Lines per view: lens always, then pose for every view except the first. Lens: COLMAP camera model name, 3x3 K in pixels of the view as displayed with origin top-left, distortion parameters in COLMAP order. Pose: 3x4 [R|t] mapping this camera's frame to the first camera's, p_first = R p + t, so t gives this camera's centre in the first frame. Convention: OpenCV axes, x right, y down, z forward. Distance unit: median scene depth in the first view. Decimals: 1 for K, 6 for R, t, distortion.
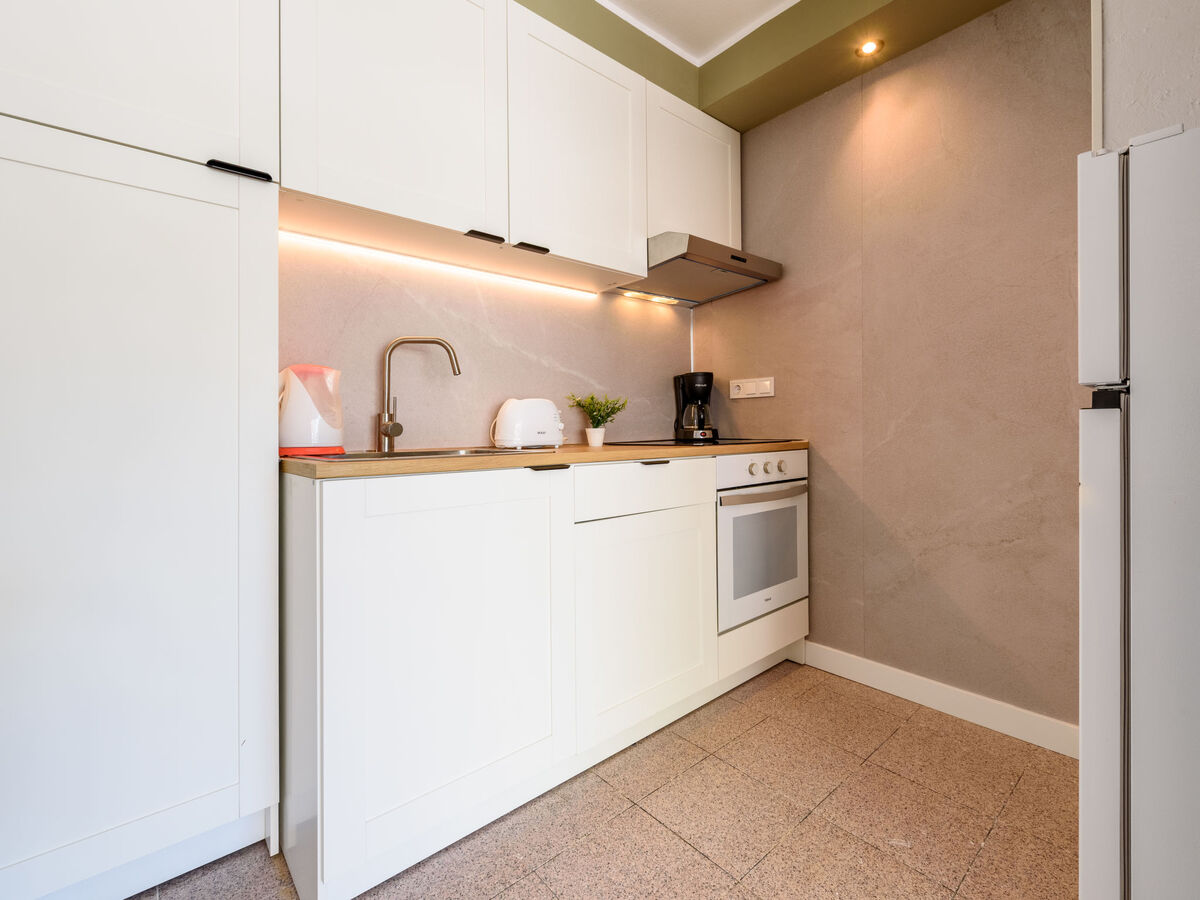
lens RADIAL K [[535.2, 0, 600.8], [0, 535.2, 427.1], [0, 0, 1]] dist [0.007766, -0.000021]
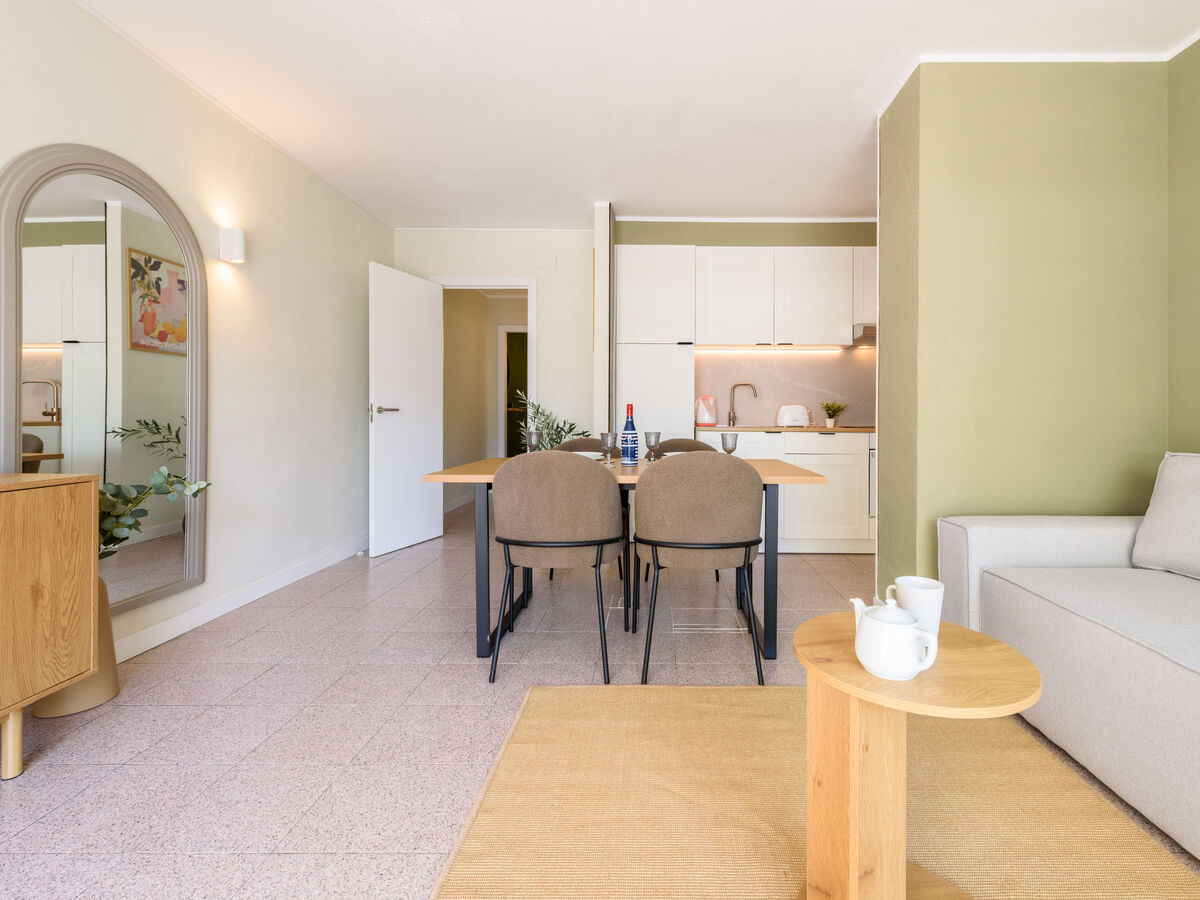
lens RADIAL K [[547.2, 0, 652.2], [0, 547.2, 415.5], [0, 0, 1]] dist [0.001633, -0.001195]
pose [[0.753918, 0.012188, -0.656855, 0.845827], [-0.011398, 0.999920, 0.005471, -0.014838], [0.656869, 0.003362, 0.753997, -1.016167]]
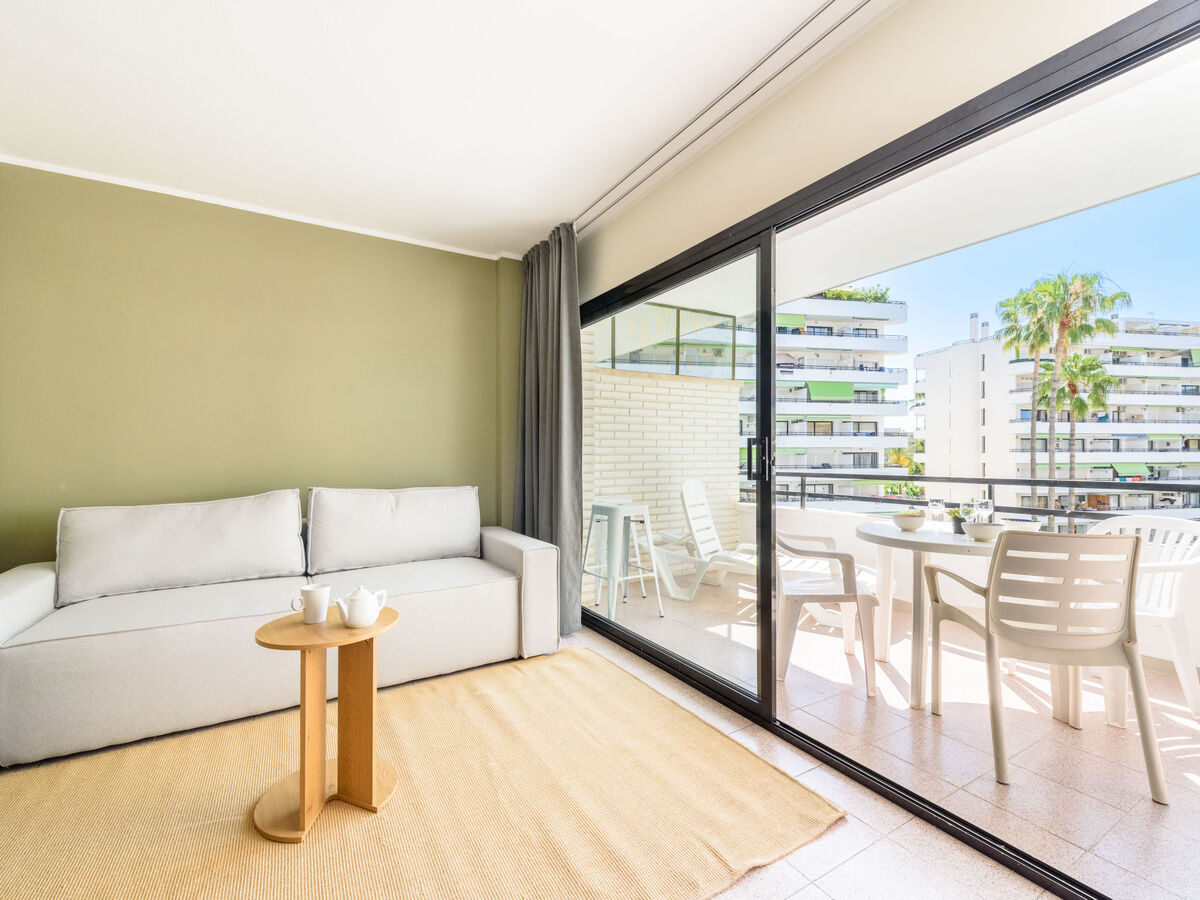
lens RADIAL K [[522.7, 0, 605.2], [0, 522.7, 453.9], [0, 0, 1]] dist [0.015648, -0.007105]
pose [[0.170333, 0.016238, 0.985253, -0.023131], [-0.000409, 0.999865, -0.016408, -0.055024], [-0.985386, 0.002392, 0.170317, -1.060230]]
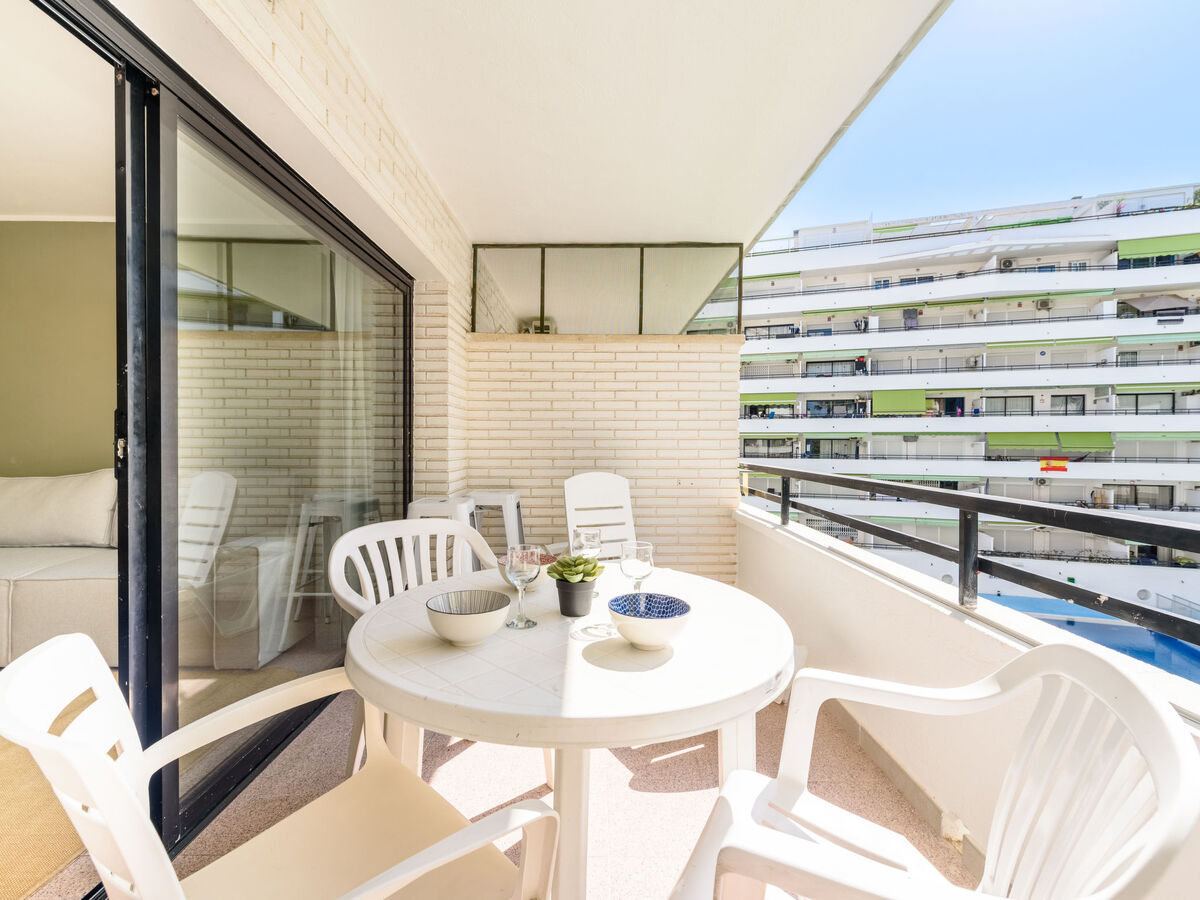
lens RADIAL K [[524.3, 0, 603.5], [0, 524.3, 446.2], [0, 0, 1]] dist [0.003157, 0.000159]
pose [[0.639269, 0.007807, 0.768943, 0.892443], [-0.013157, 0.999913, 0.000786, -0.067823], [-0.768870, -0.010620, 0.639316, -2.027323]]
